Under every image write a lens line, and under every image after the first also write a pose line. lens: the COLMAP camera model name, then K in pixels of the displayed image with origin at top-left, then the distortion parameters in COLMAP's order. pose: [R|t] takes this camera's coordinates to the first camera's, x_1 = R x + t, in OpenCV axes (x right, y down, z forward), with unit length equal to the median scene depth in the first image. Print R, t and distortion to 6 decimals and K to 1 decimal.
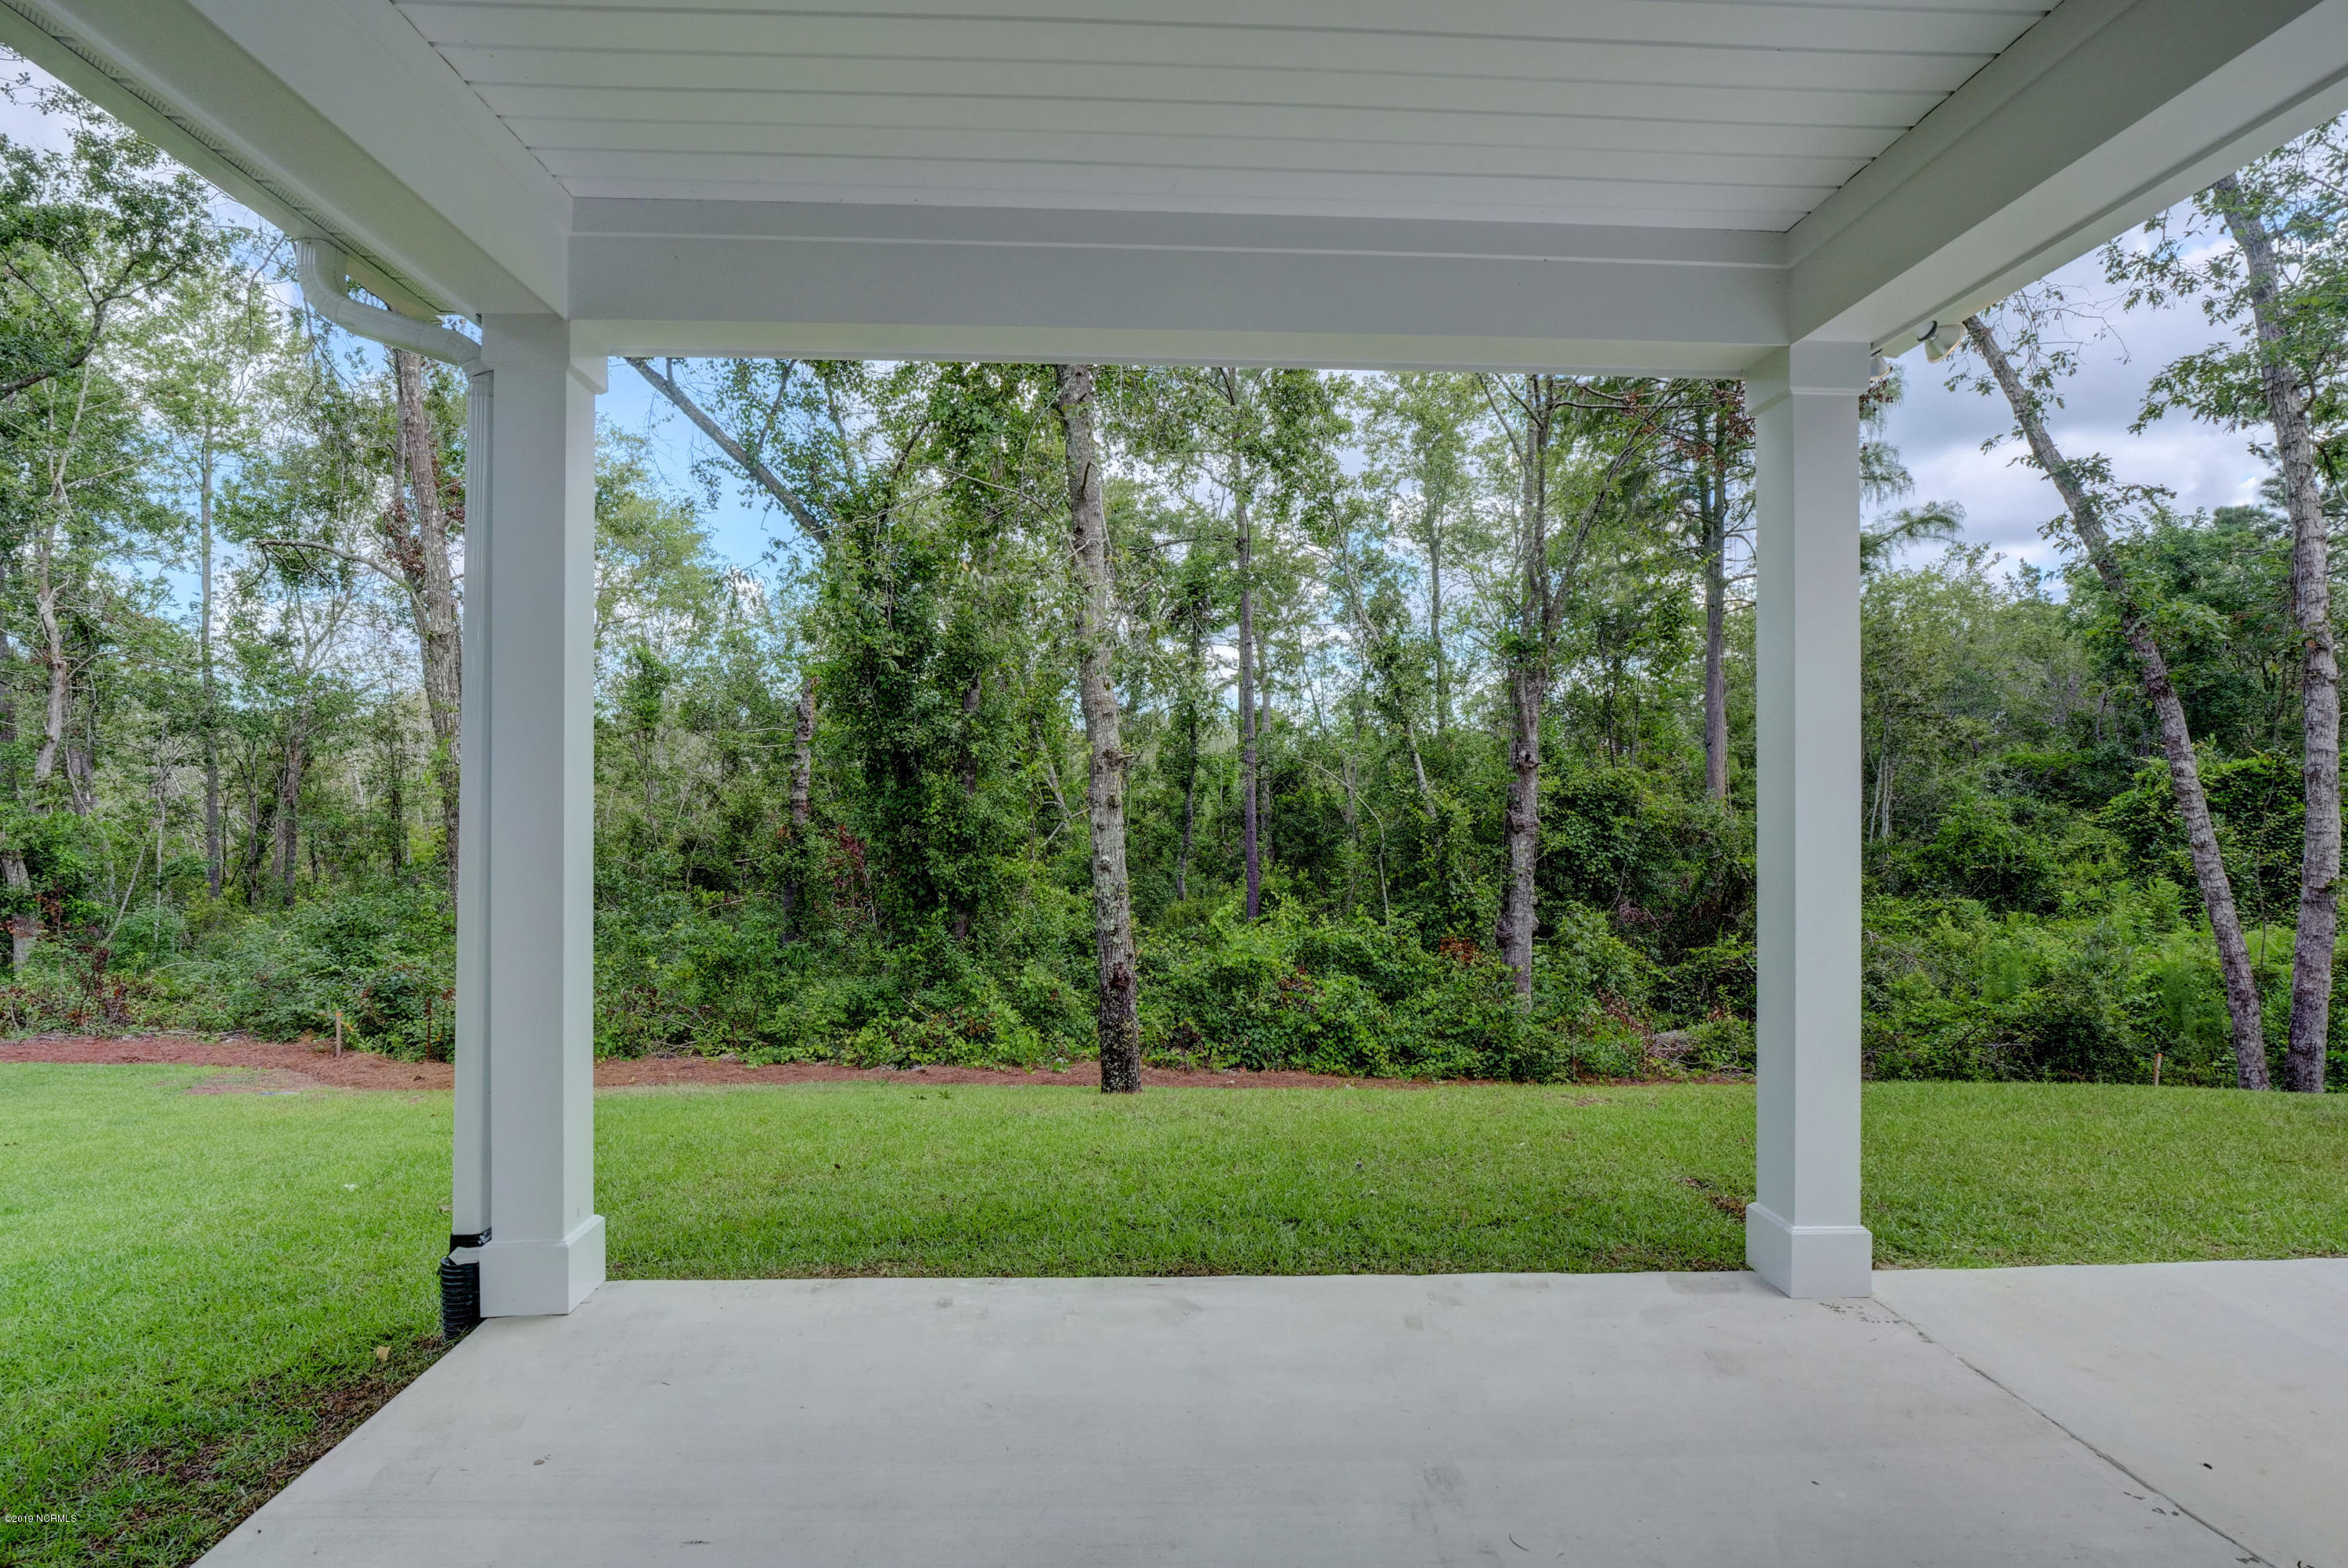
lens RADIAL K [[1139.5, 0, 1161.7], [0, 1139.5, 790.5], [0, 0, 1]] dist [-0.012702, -0.001707]
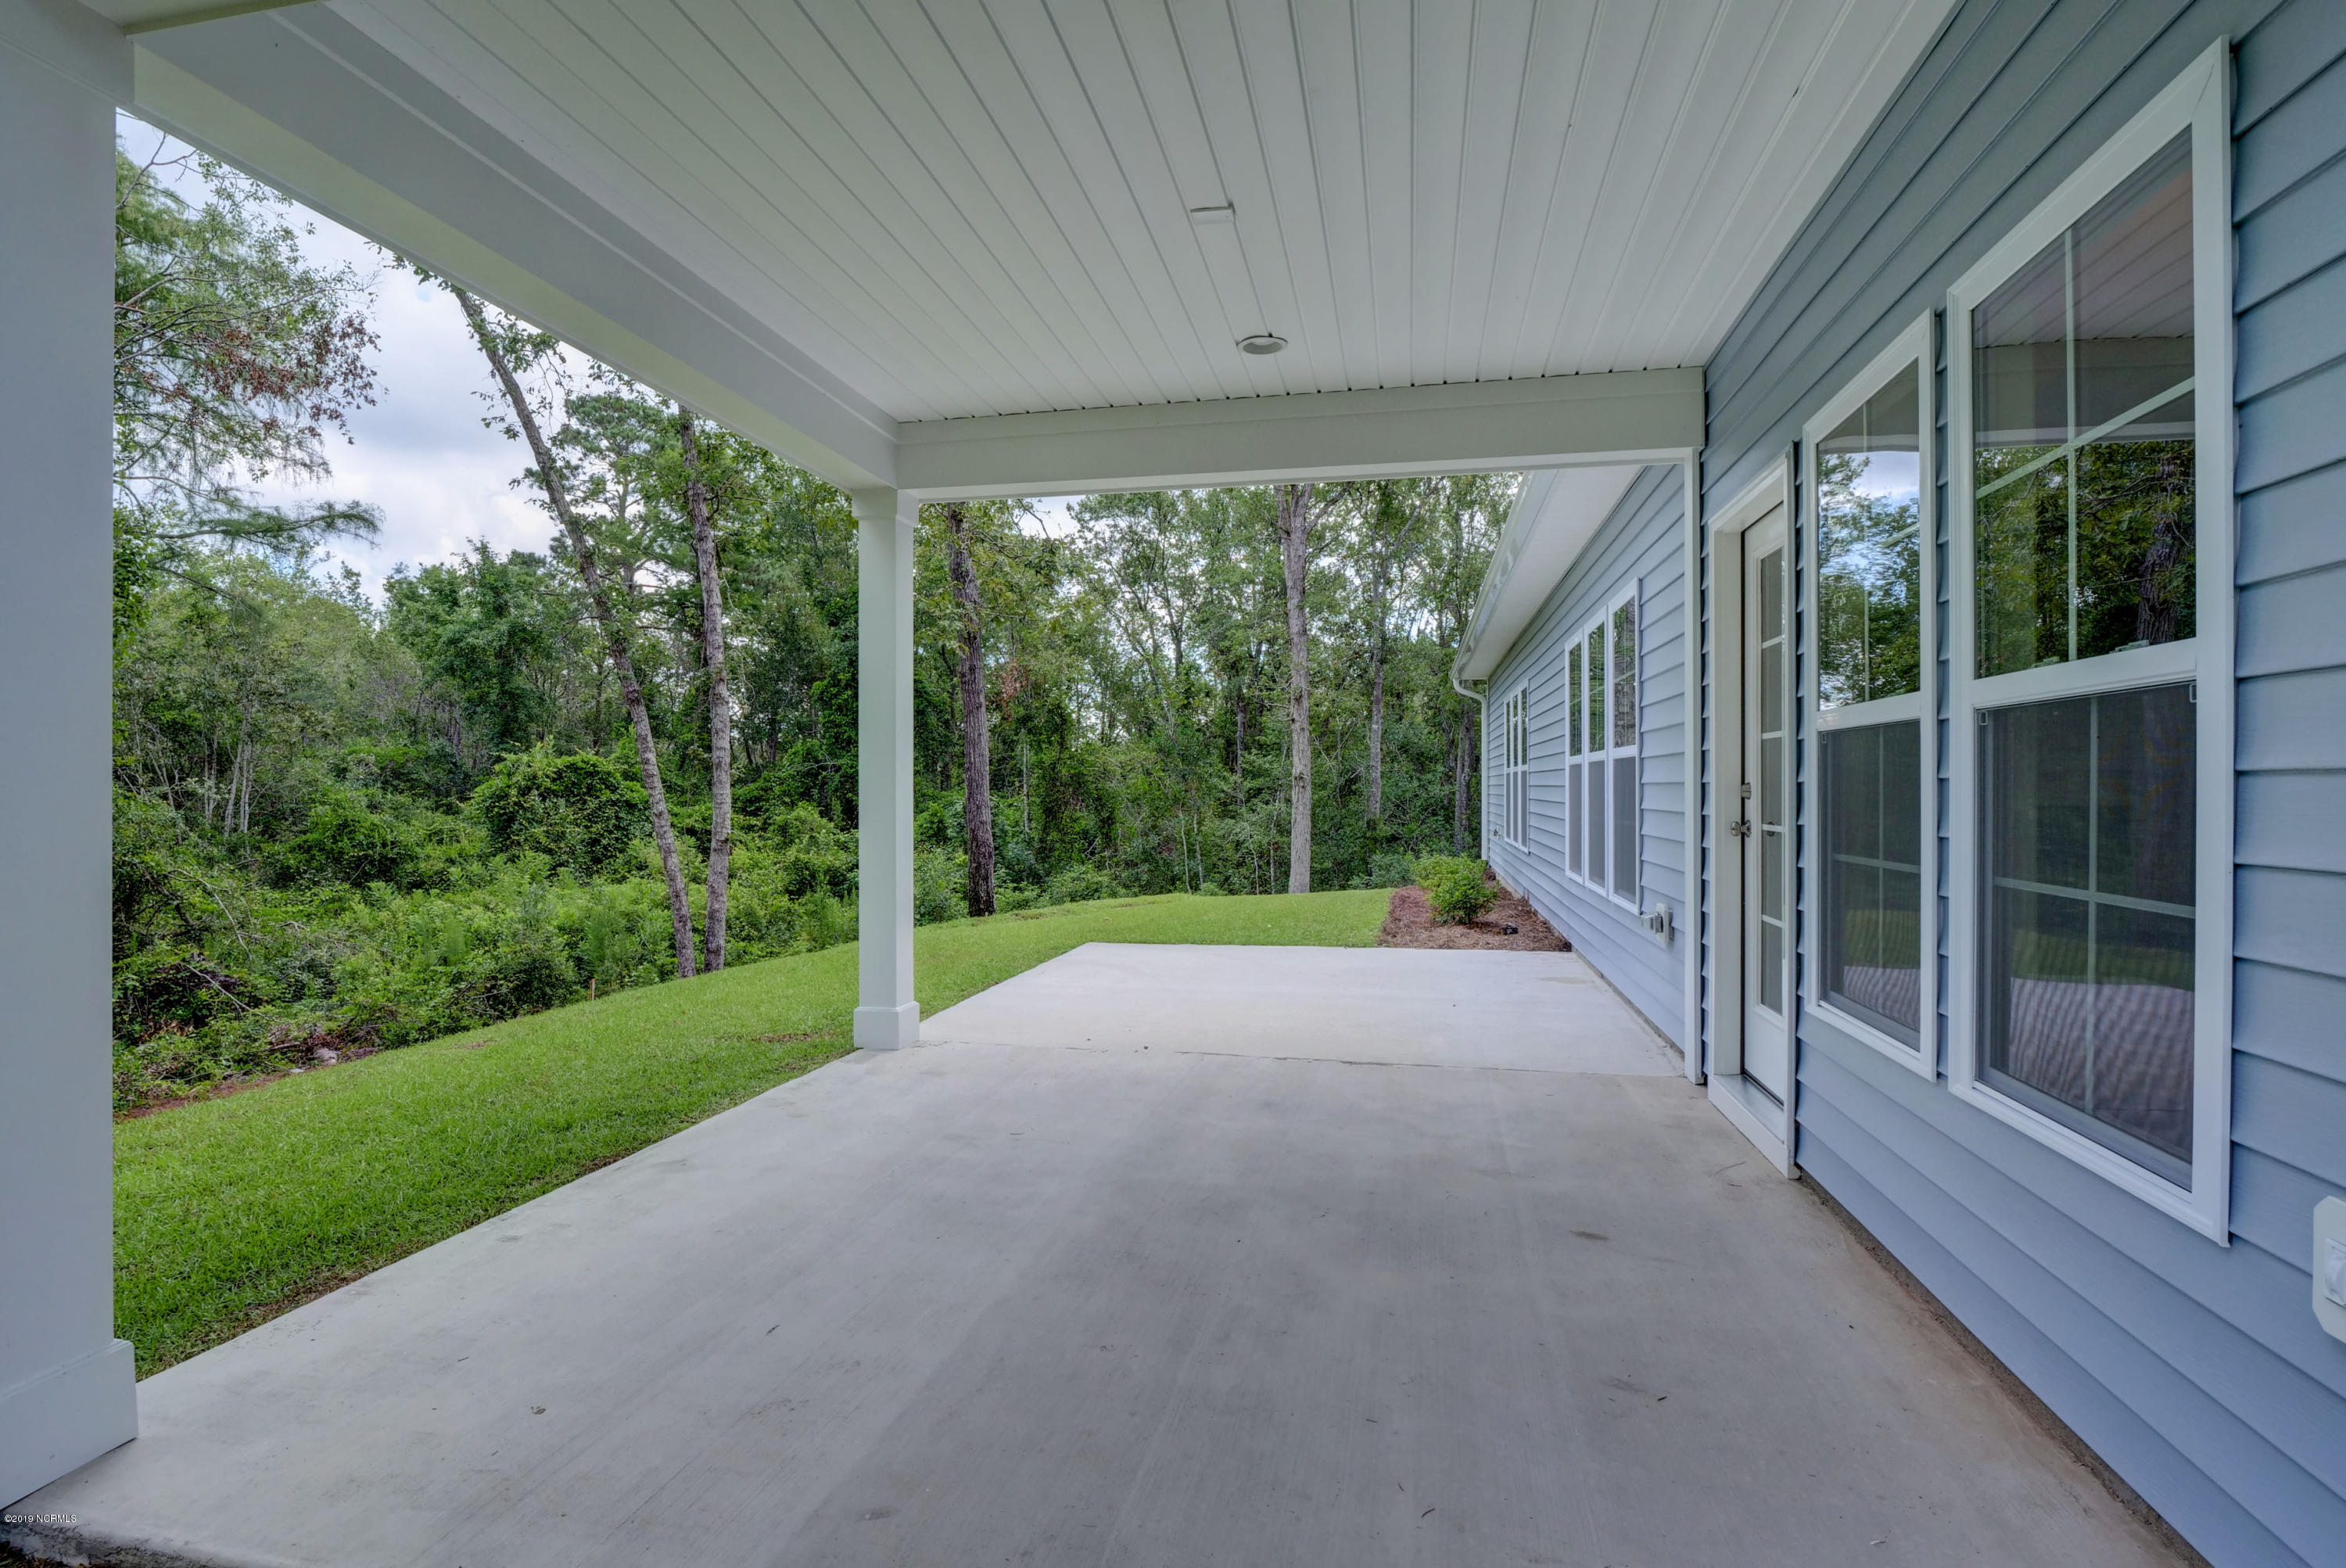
lens RADIAL K [[1138.8, 0, 1153.4], [0, 1138.8, 793.3], [0, 0, 1]] dist [-0.012702, -0.001707]
pose [[0.256206, -0.006970, 0.966597, -0.131109], [0.000783, 0.999975, 0.007003, 0.006612], [-0.966622, -0.001038, 0.256206, 0.025130]]
